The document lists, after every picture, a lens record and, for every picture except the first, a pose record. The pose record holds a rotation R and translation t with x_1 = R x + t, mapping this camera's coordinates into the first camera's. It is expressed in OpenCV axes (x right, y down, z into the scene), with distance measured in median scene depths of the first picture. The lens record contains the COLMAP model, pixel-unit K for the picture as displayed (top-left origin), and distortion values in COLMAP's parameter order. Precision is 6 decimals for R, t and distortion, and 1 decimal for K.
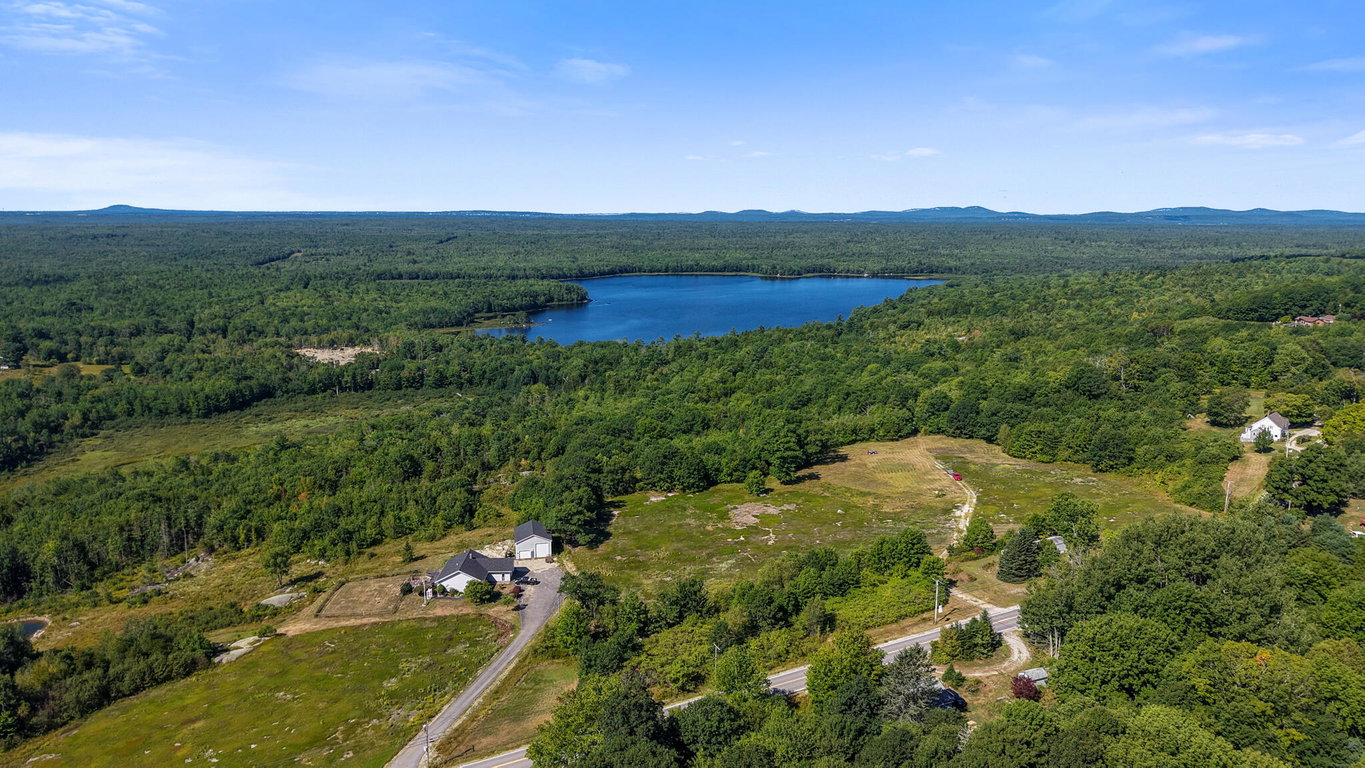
lens RADIAL K [[915.5, 0, 684.0], [0, 915.5, 379.0], [0, 0, 1]] dist [0.041732, -0.044261]
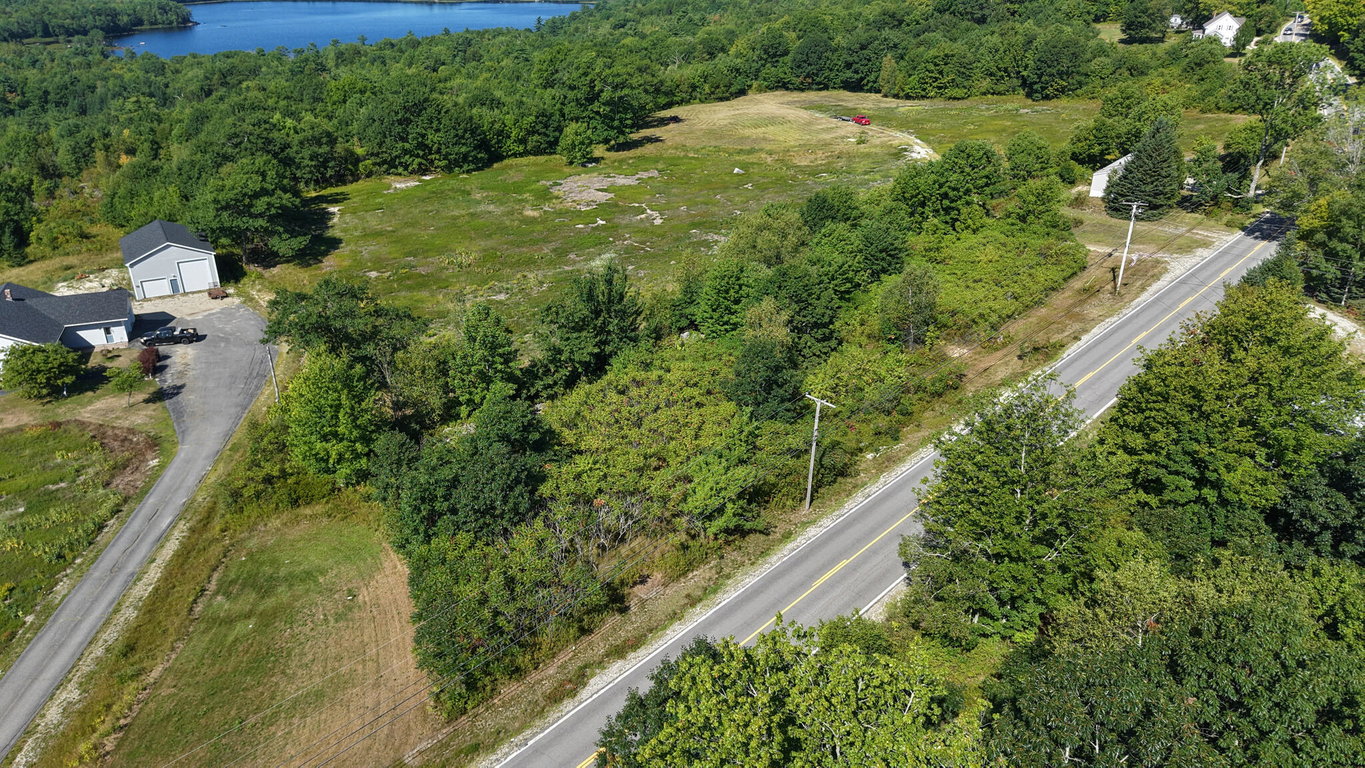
lens RADIAL K [[915.5, 0, 684.1], [0, 915.5, 393.6], [0, 0, 1]] dist [0.041732, -0.044261]
pose [[0.935659, -0.144309, 0.322050, -0.069142], [0.054089, 0.960430, 0.273219, 0.108345], [-0.348735, -0.238220, 0.906441, 0.398502]]
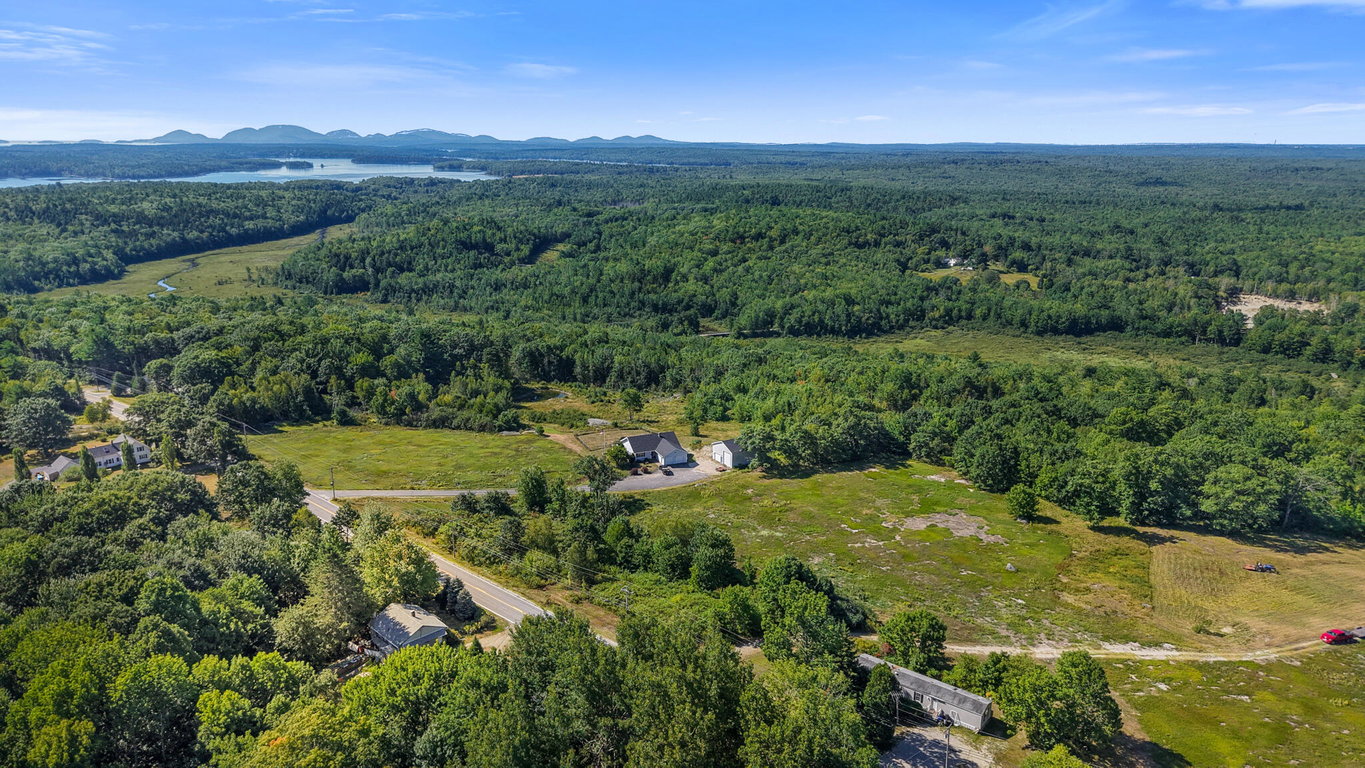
lens RADIAL K [[915.5, 0, 683.6], [0, 915.5, 384.8], [0, 0, 1]] dist [0.041732, -0.044261]
pose [[0.360326, 0.239789, -0.901480, 0.605959], [-0.171812, 0.966923, 0.188523, -0.064807], [0.916867, 0.086955, 0.389606, 0.460385]]
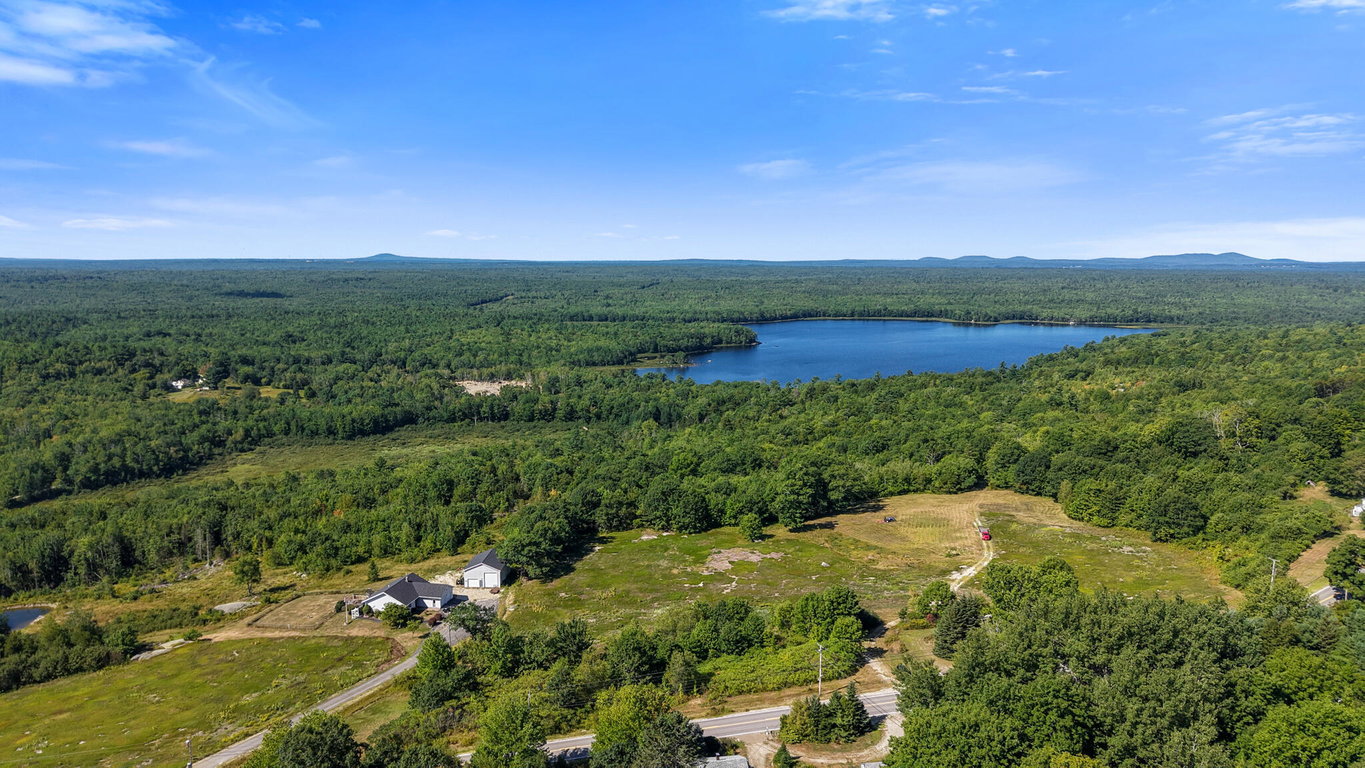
lens RADIAL K [[915.5, 0, 681.5], [0, 915.5, 383.1], [0, 0, 1]] dist [0.041732, -0.044261]
pose [[0.972838, 0.030440, -0.229479, 0.214790], [-0.040939, 0.998315, -0.041129, 0.009332], [0.227840, 0.049407, 0.972444, 0.077380]]
